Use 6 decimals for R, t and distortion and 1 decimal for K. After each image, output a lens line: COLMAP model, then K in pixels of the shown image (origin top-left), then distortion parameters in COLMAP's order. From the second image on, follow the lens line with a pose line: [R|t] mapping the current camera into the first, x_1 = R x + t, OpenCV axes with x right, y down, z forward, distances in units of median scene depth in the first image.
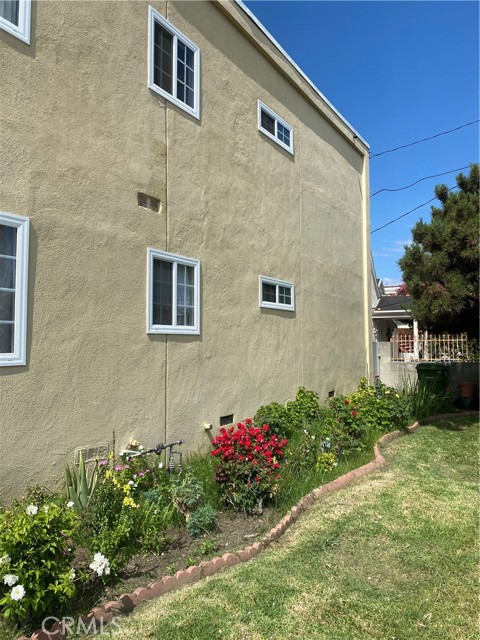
lens RADIAL K [[485.5, 0, 240.0], [0, 485.5, 320.0], [0, 0, 1]] dist [0.077210, -0.101989]
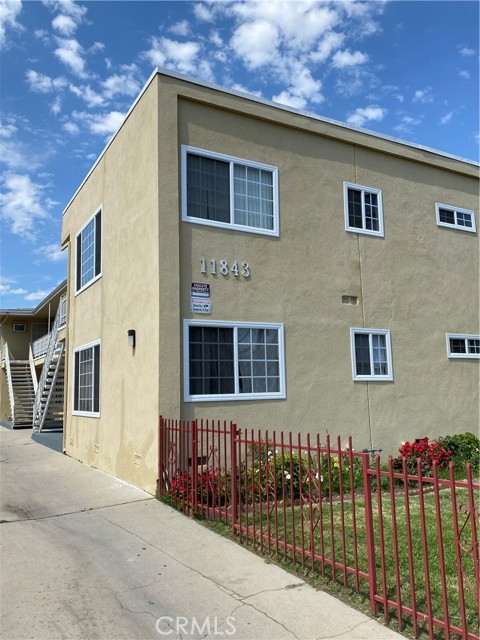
lens RADIAL K [[523.6, 0, 240.0], [0, 523.6, 320.0], [0, 0, 1]] dist [-0.000192, -0.002310]
pose [[0.874202, -0.092772, -0.476618, 0.275472], [0.045640, 0.992932, -0.109560, 0.000986], [0.483413, 0.074025, 0.872257, -0.599942]]
